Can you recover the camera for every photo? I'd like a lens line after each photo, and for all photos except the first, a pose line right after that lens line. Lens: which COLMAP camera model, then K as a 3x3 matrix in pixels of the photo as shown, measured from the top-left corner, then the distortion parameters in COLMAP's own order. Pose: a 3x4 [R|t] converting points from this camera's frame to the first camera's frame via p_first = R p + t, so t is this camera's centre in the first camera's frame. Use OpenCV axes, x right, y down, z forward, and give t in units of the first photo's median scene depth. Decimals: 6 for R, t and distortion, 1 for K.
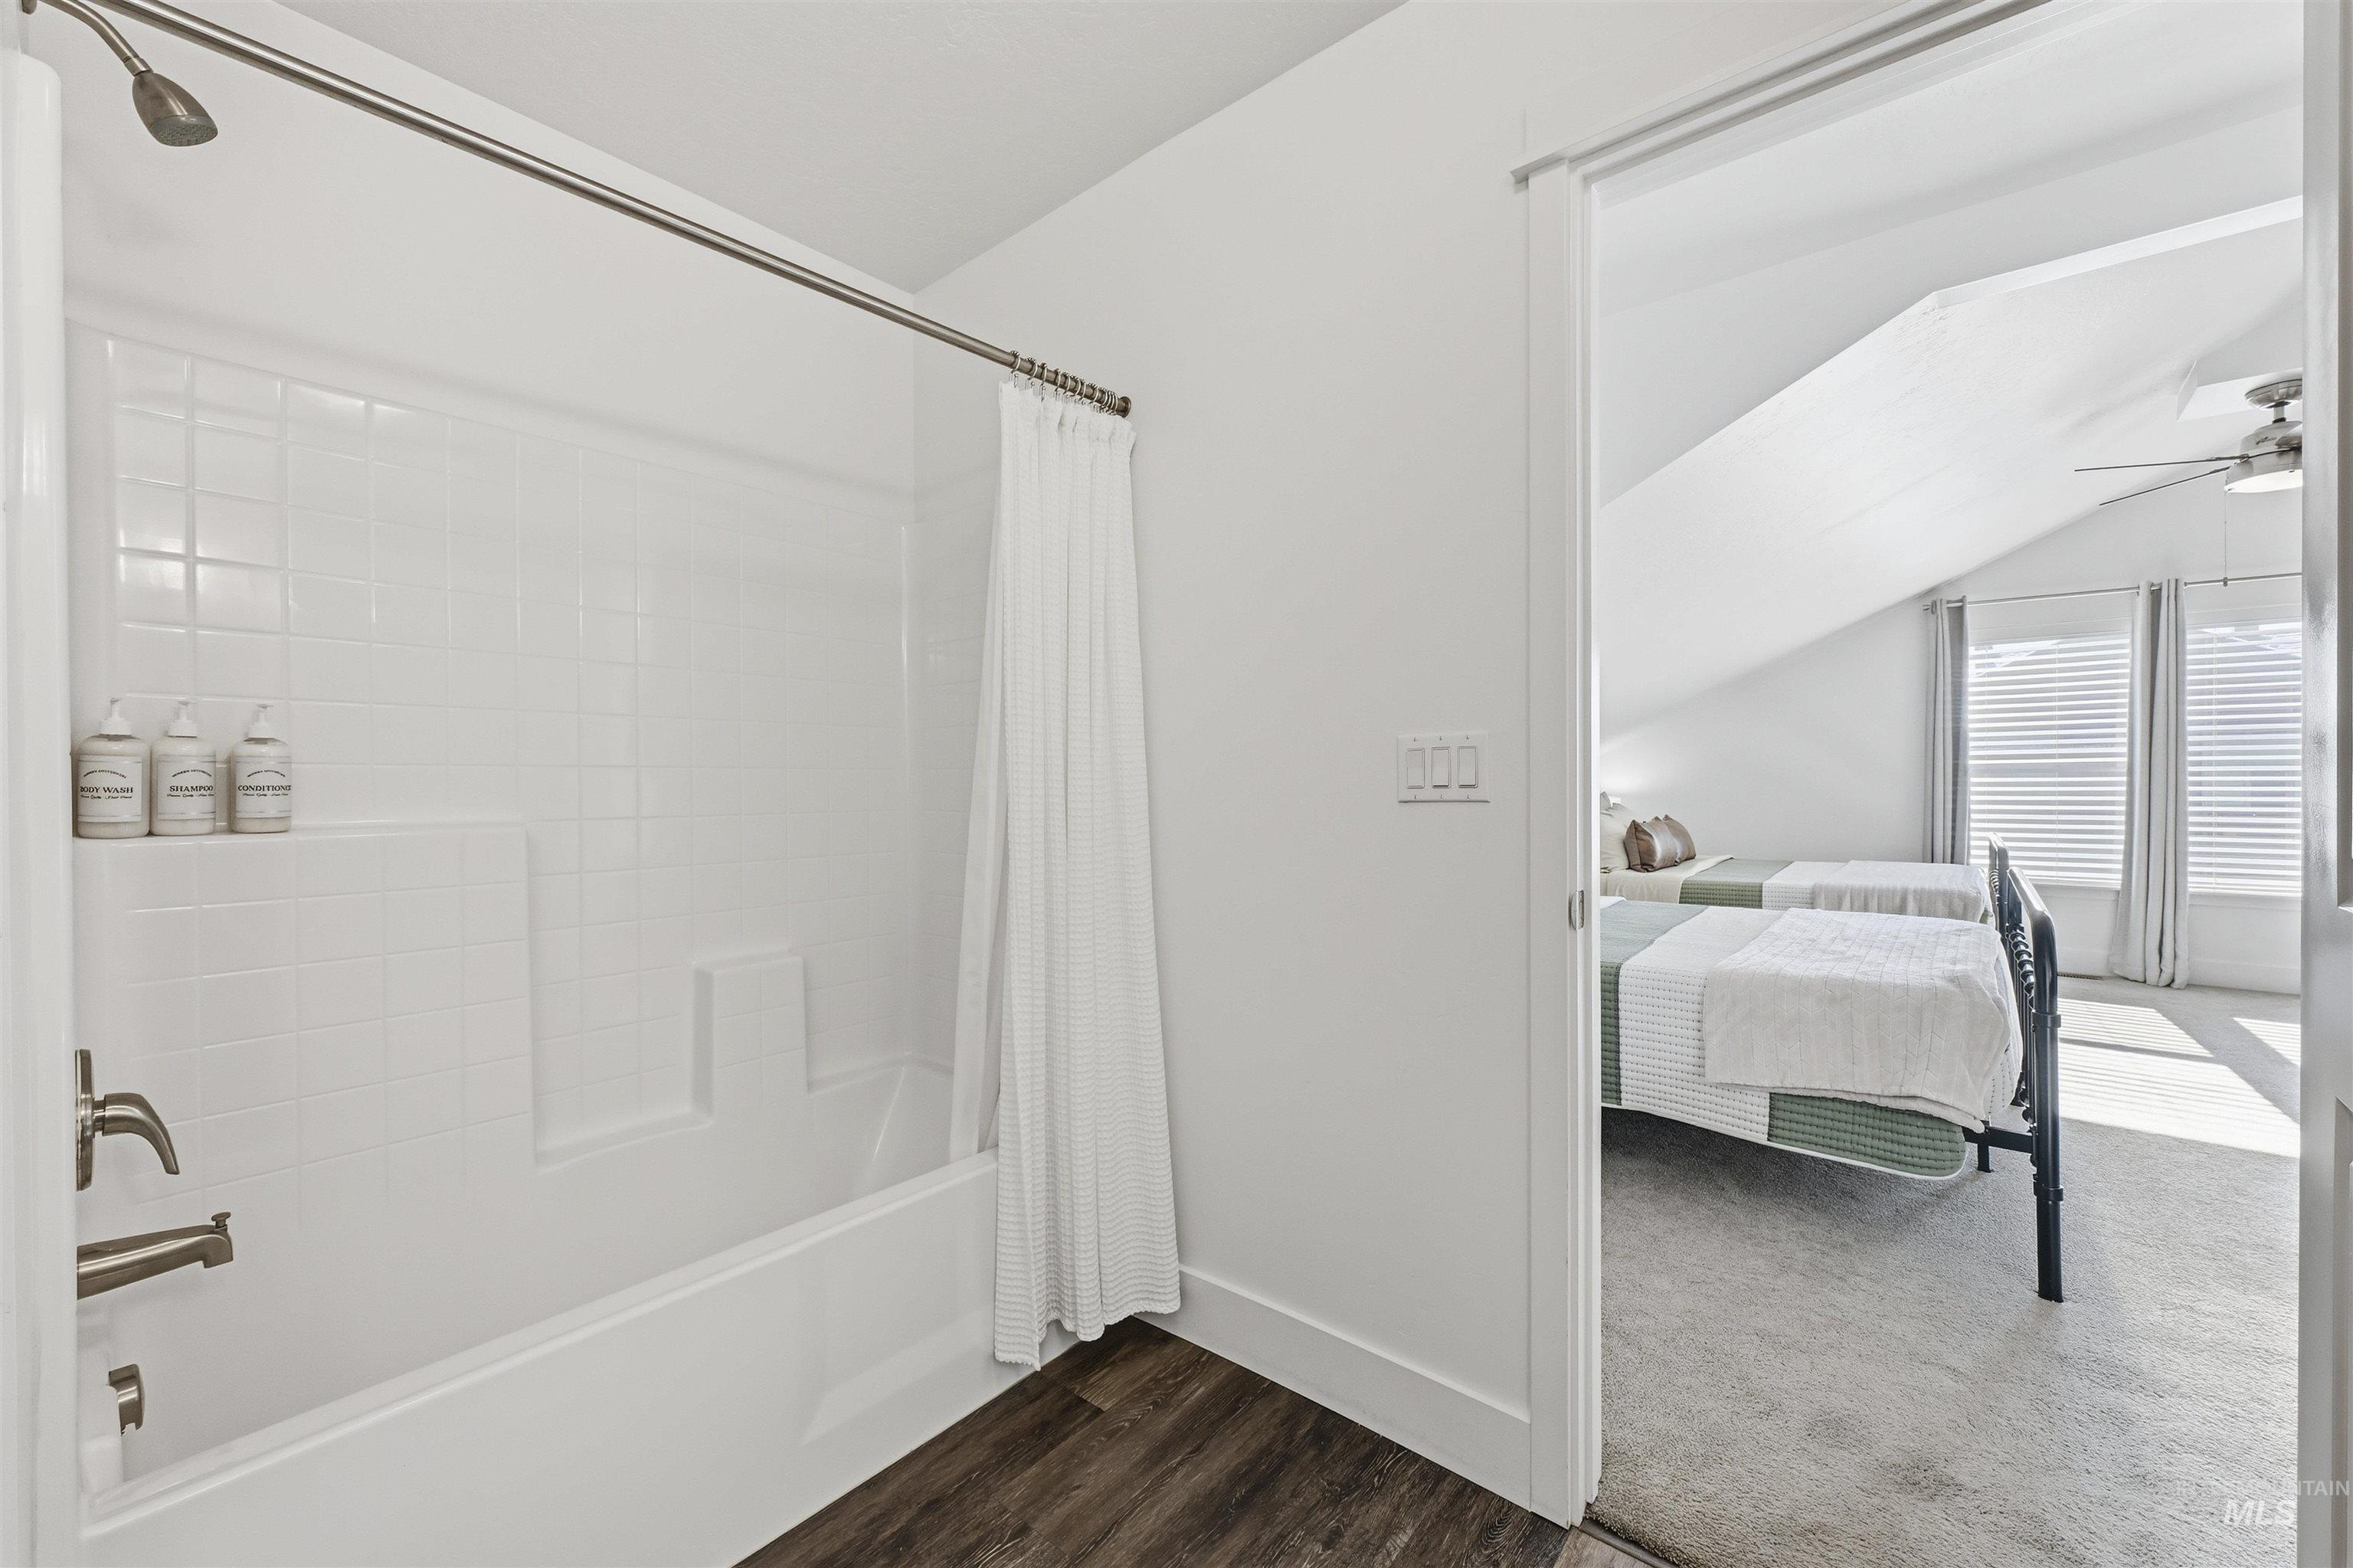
lens RADIAL K [[929.7, 0, 1181.9], [0, 929.7, 783.4], [0, 0, 1]] dist [-0.001809, 0.000721]
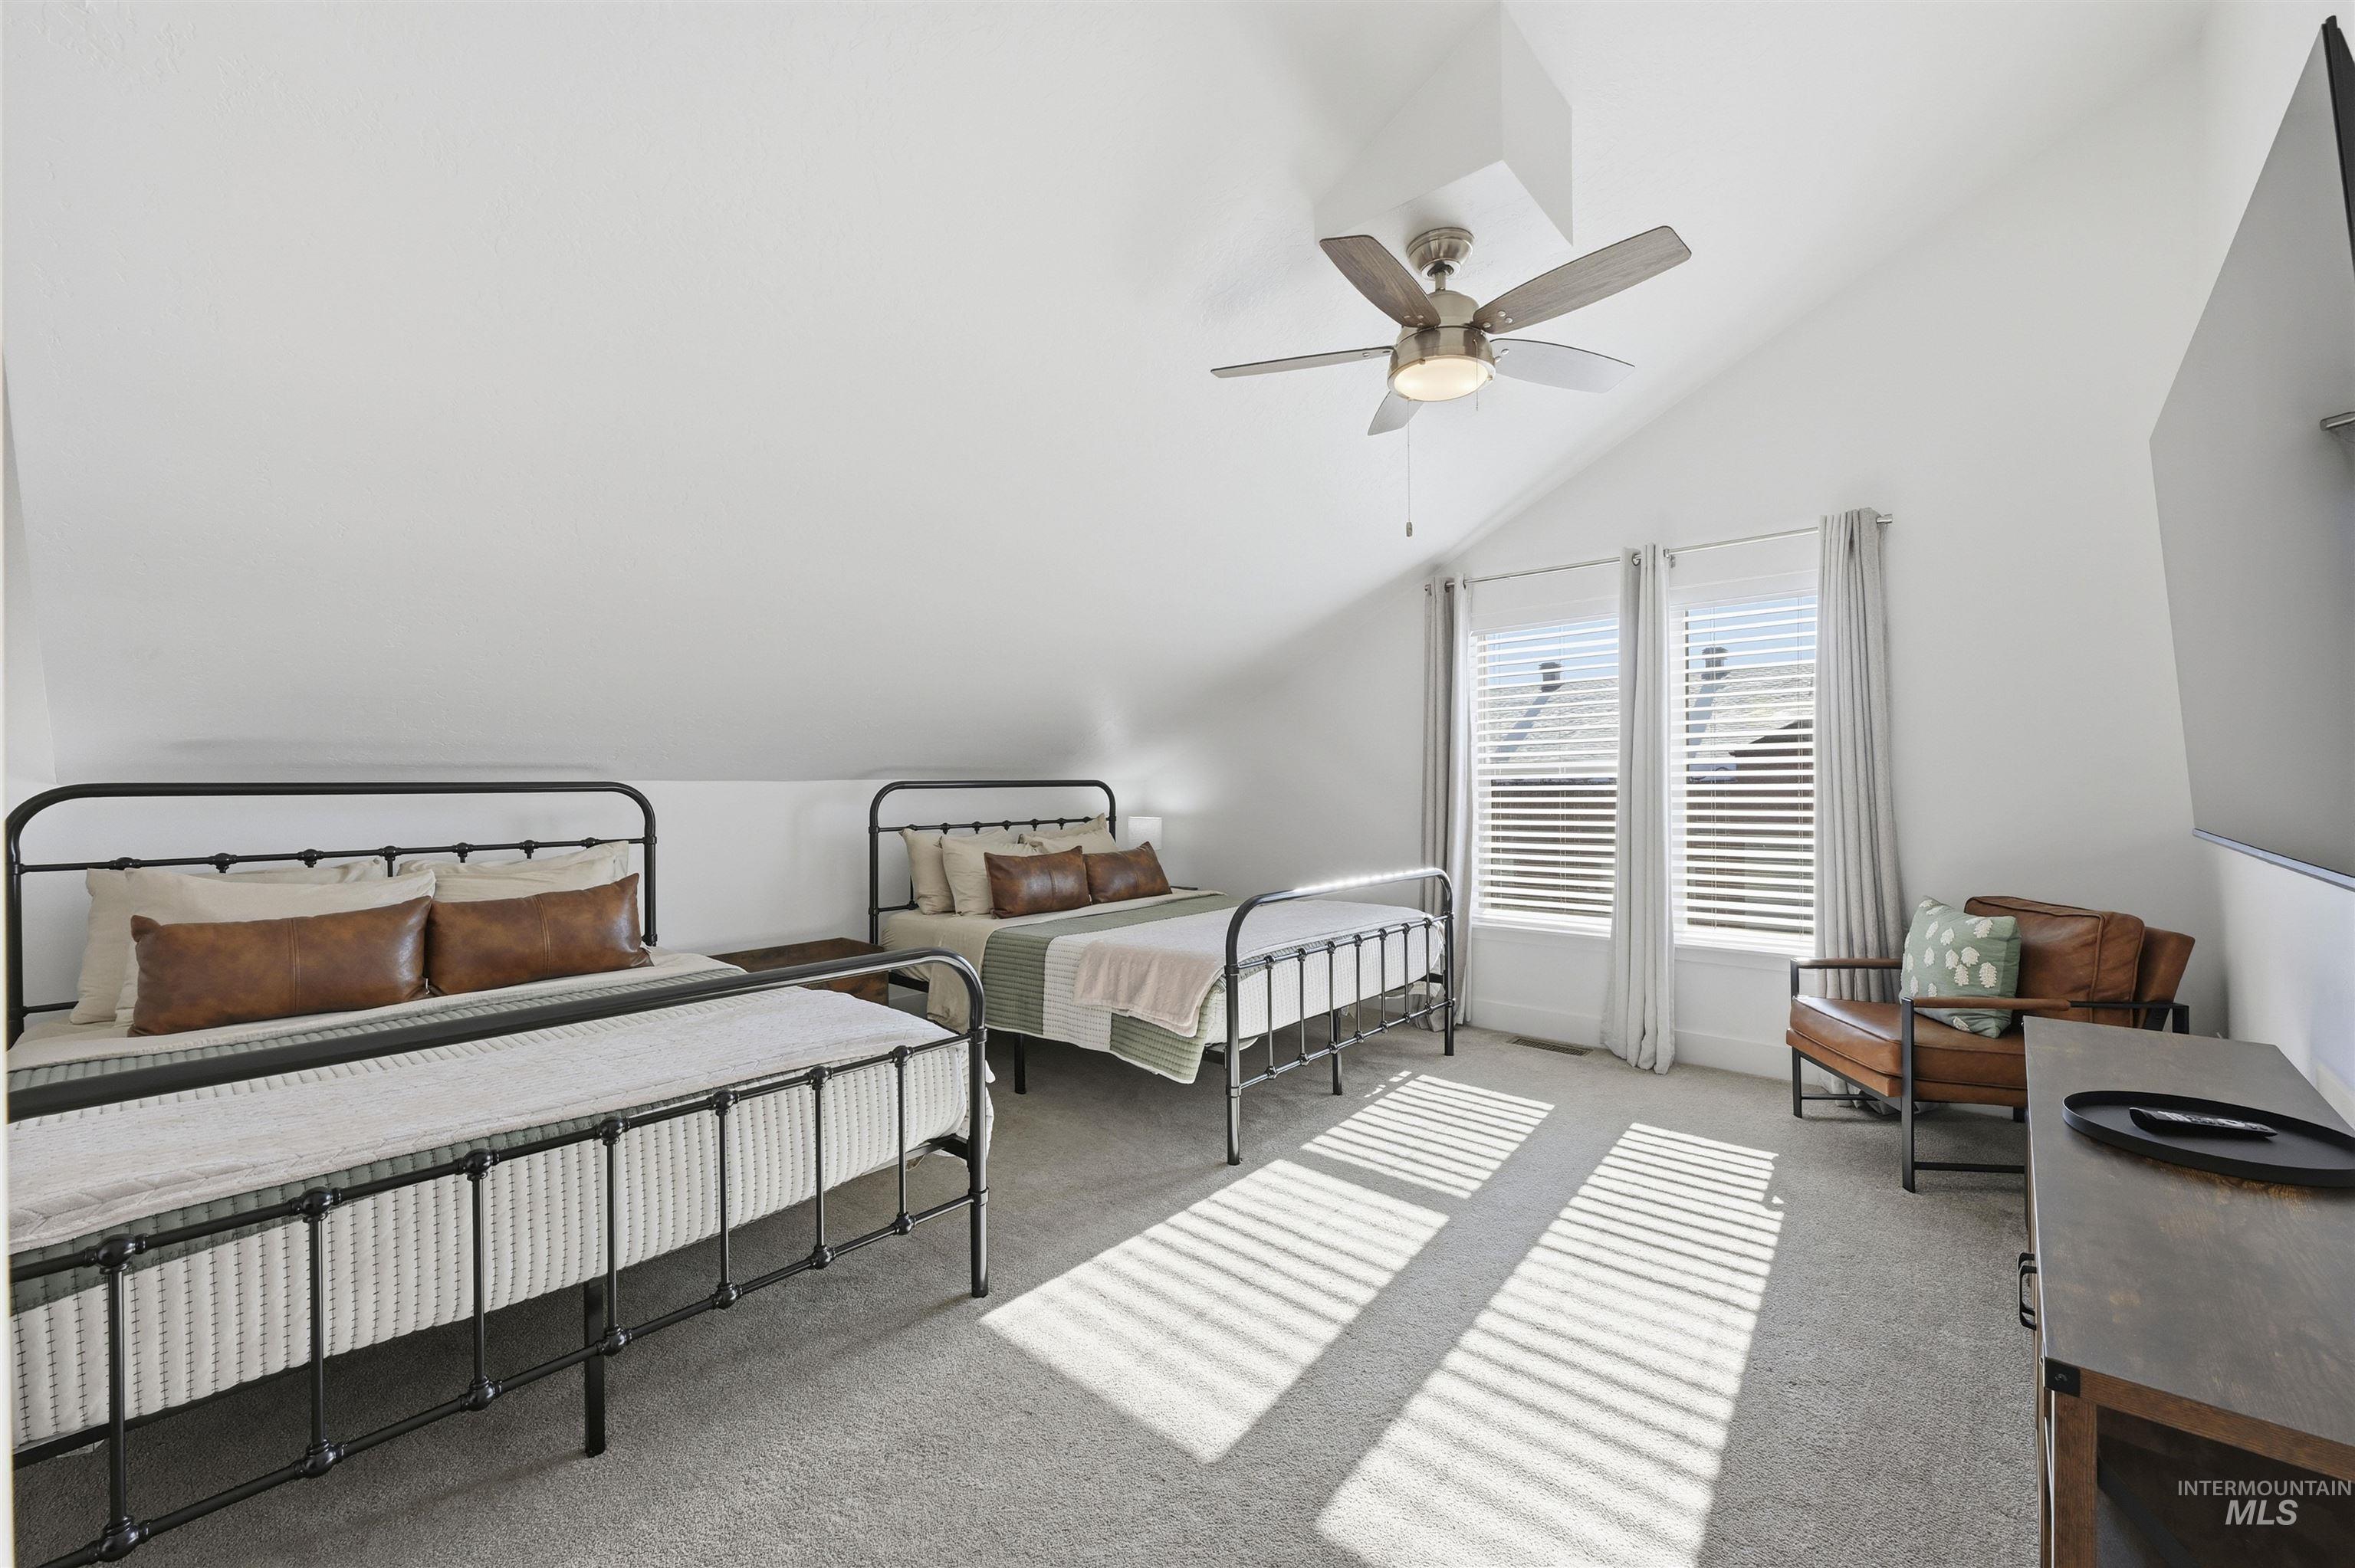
lens RADIAL K [[930.4, 0, 1176.4], [0, 930.4, 788.6], [0, 0, 1]] dist [-0.001809, 0.000721]
pose [[0.999211, -0.012121, -0.037812, 0.677712], [0.011962, 0.999919, -0.004425, -0.014471], [0.037863, 0.003969, 0.999275, 0.205130]]
